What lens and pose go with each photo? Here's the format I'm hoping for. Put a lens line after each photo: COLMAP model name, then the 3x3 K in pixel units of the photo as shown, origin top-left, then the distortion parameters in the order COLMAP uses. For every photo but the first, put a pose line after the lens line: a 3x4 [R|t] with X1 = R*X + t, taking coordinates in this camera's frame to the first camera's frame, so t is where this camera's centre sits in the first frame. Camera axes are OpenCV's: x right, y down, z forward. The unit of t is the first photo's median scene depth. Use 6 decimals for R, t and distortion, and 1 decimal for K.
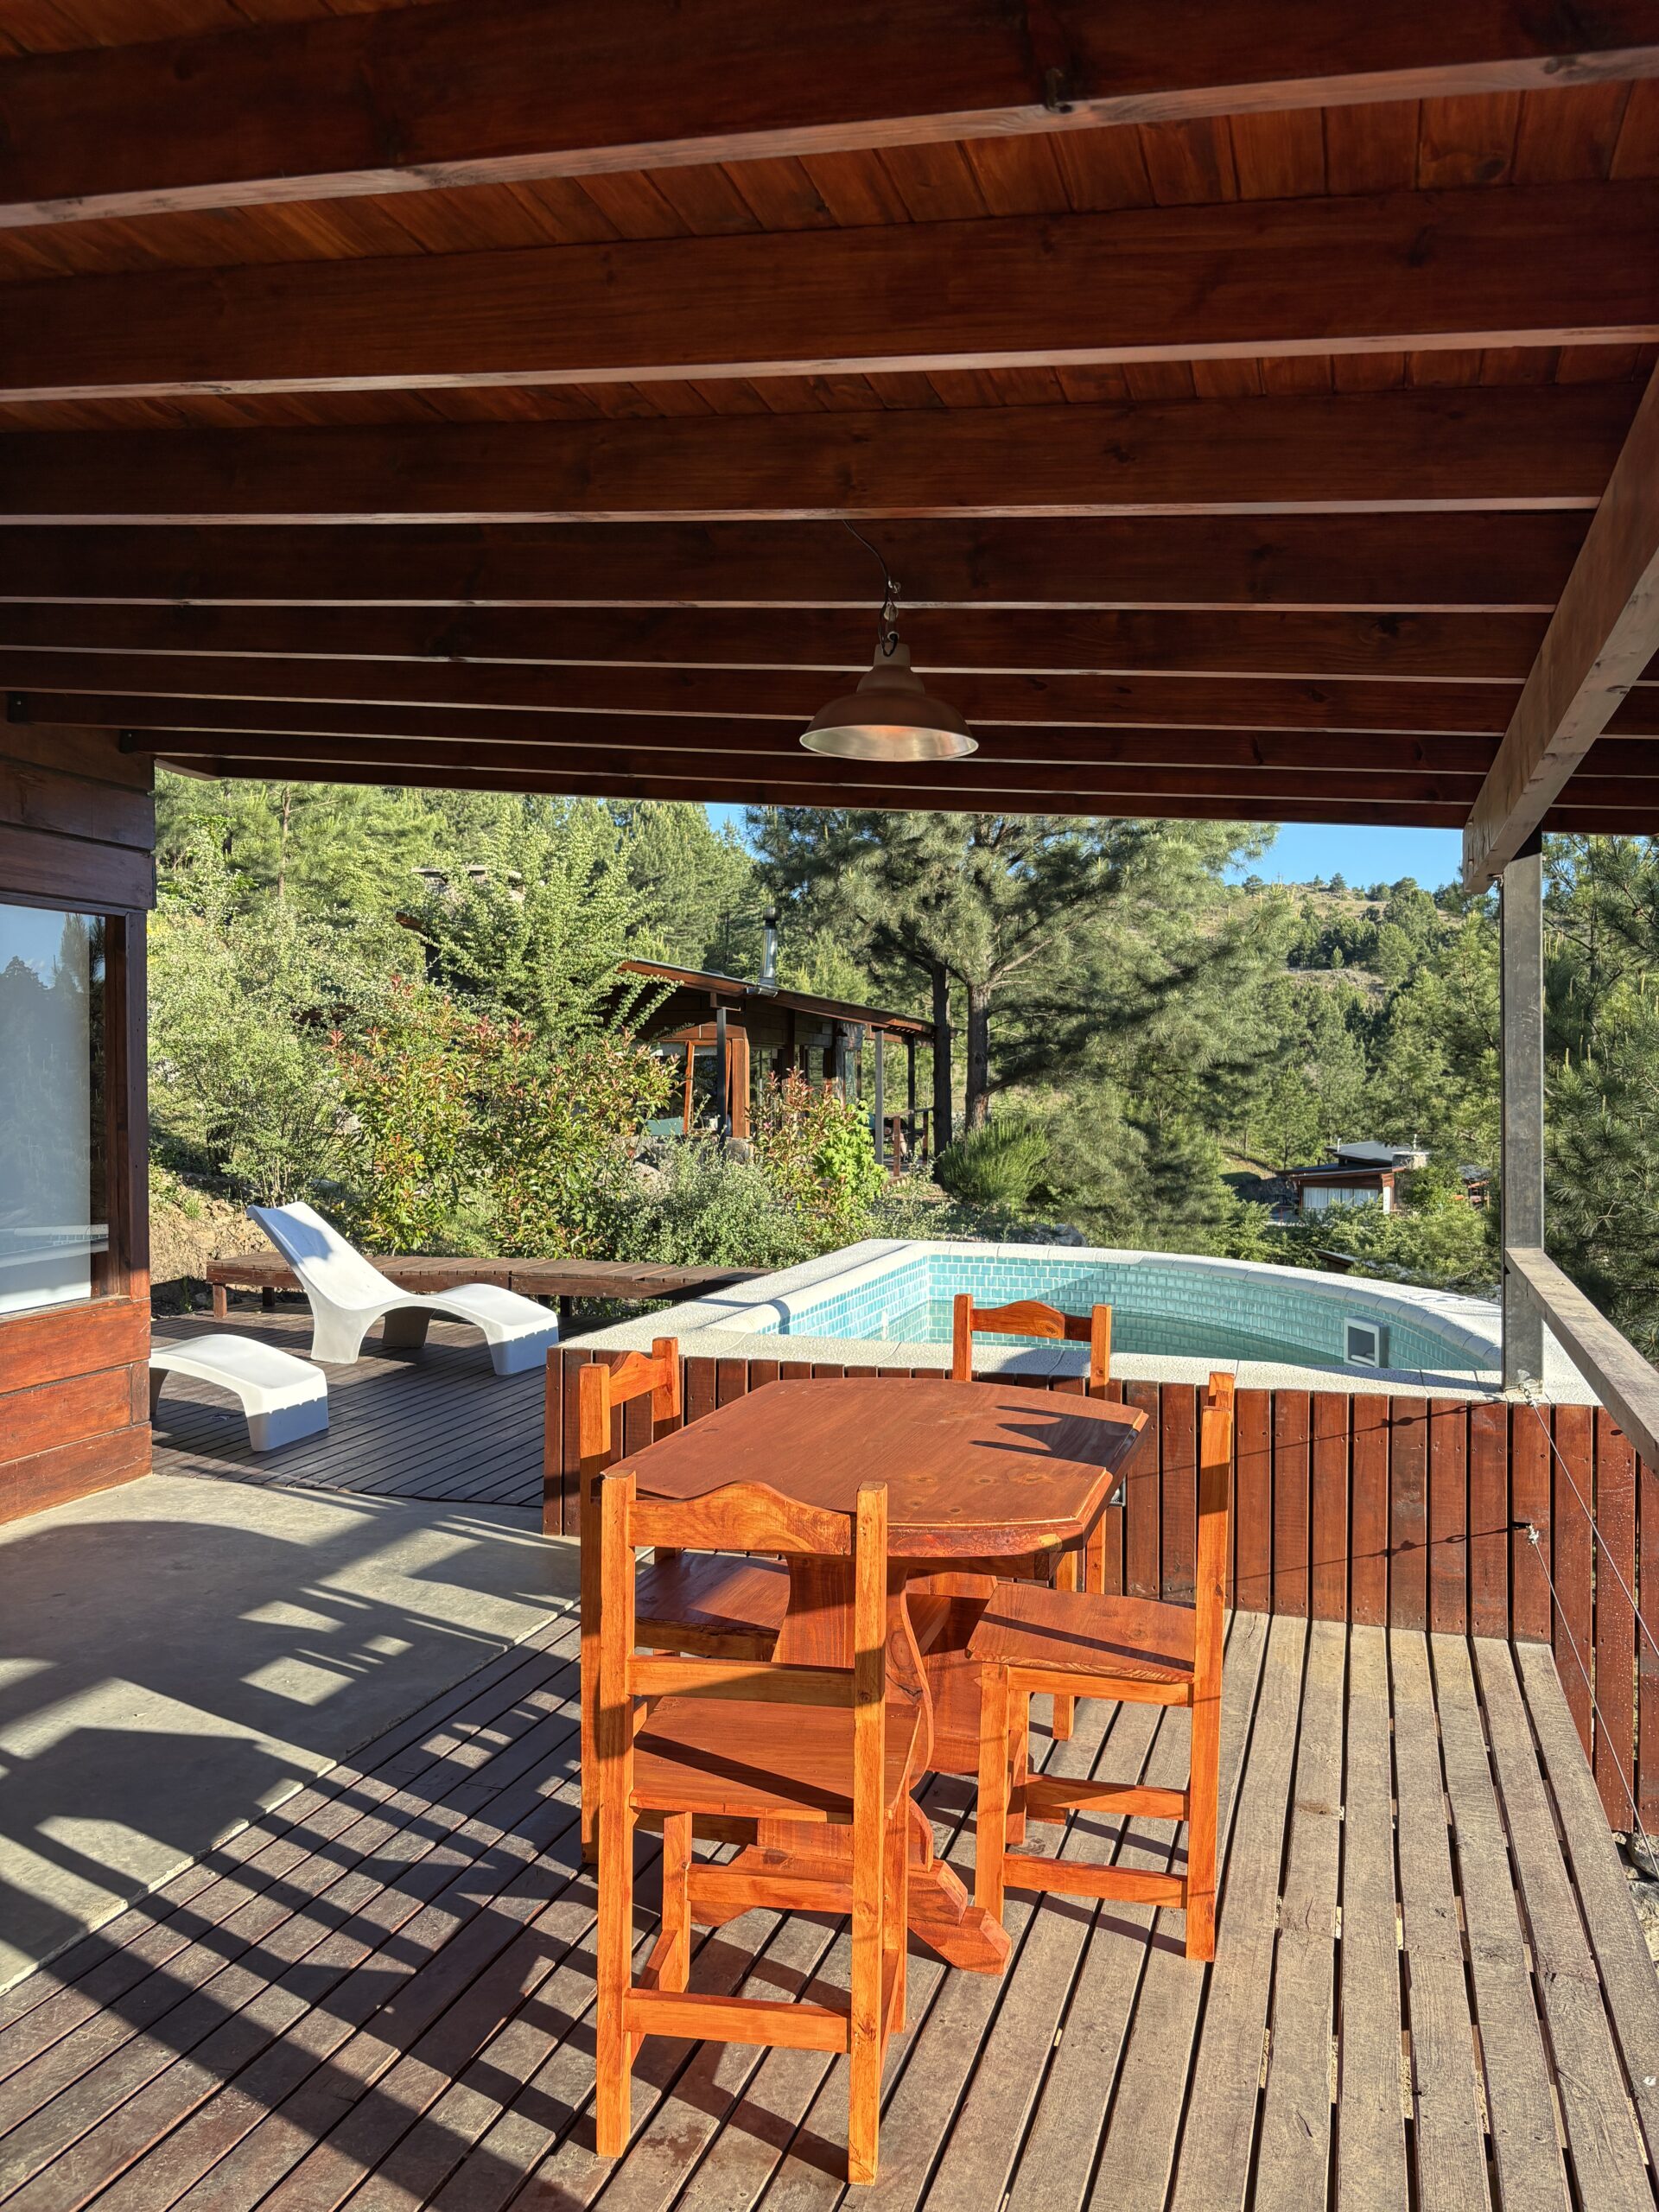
lens RADIAL K [[1687.7, 0, 846.2], [0, 1687.7, 1120.6], [0, 0, 1]] dist [0.035600, -0.040485]
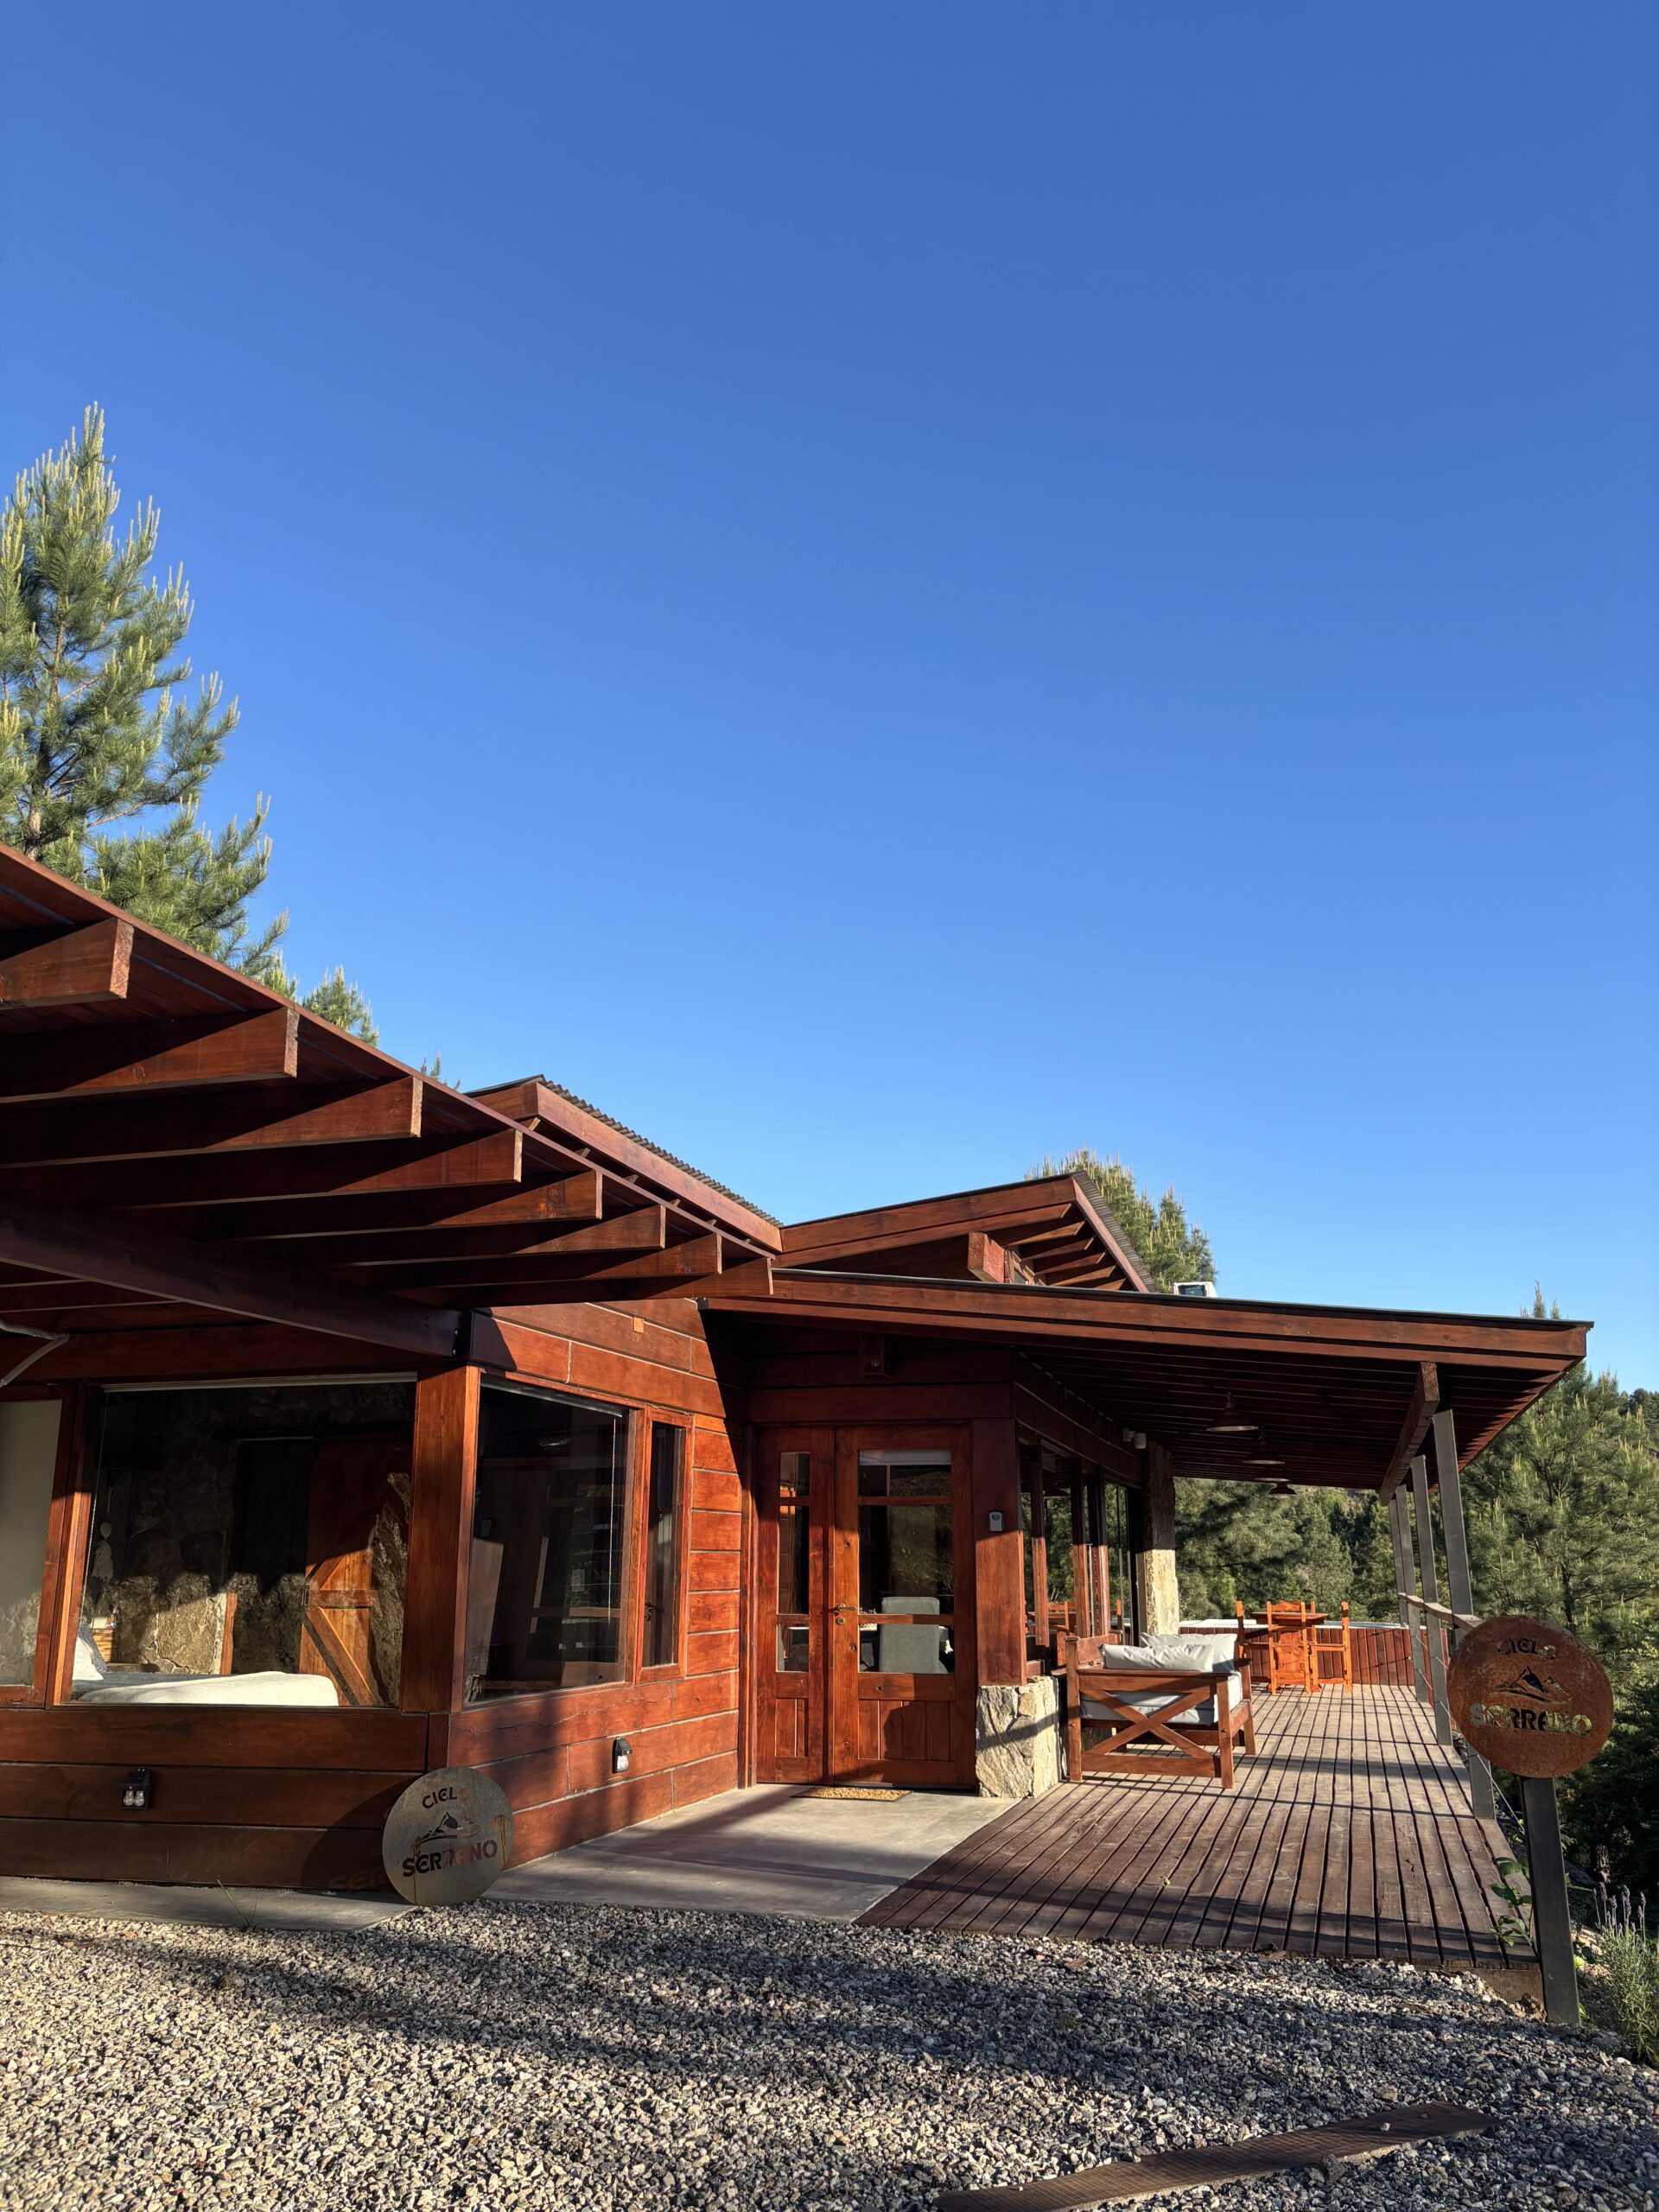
lens RADIAL K [[1687.7, 0, 846.2], [0, 1687.7, 1120.6], [0, 0, 1]] dist [0.035600, -0.040485]
pose [[0.999843, 0.001957, 0.017607, -0.048475], [0.003202, 0.957536, -0.288297, 0.007144], [-0.017424, 0.288308, 0.957379, -0.152766]]
